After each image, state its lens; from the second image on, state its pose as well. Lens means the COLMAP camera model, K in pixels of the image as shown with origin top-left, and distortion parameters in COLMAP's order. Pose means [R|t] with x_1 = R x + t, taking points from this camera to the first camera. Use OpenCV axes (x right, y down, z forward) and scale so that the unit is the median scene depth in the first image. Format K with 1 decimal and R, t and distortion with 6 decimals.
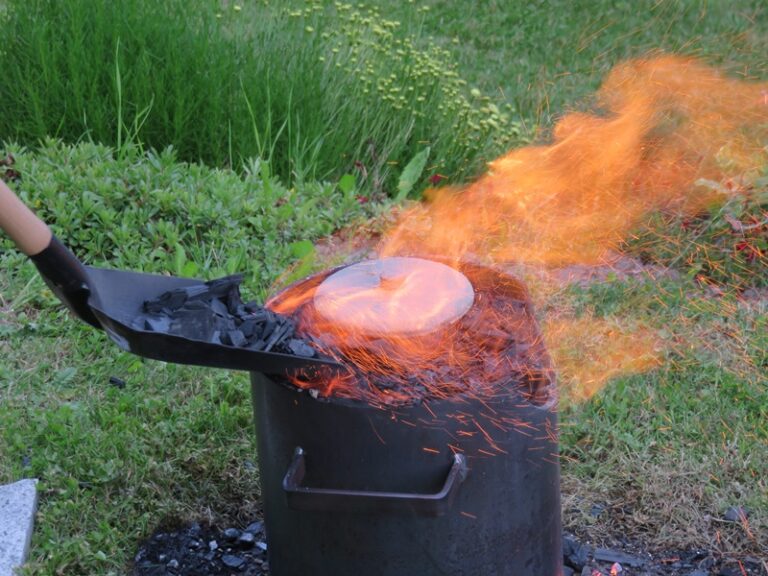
lens RADIAL K [[2836.6, 0, 382.9], [0, 2836.6, 288.1], [0, 0, 1]] dist [0.249227, 0.000000]
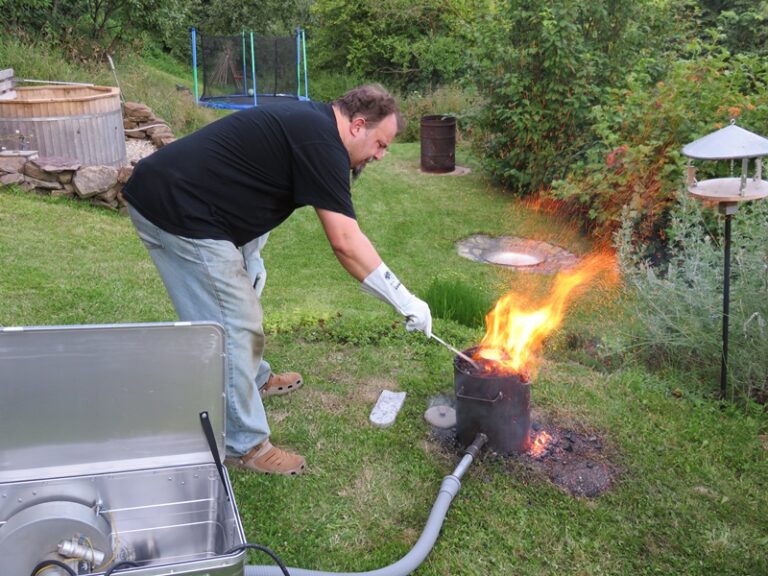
lens RADIAL K [[756.1, 0, 385.3], [0, 756.1, 283.5], [0, 0, 1]] dist [0.008043, 0.000000]
pose [[0.968525, 0.084156, -0.234260, 0.087829], [-0.113375, 0.986970, -0.114176, 0.039140], [0.221599, 0.137141, 0.965446, -0.077821]]
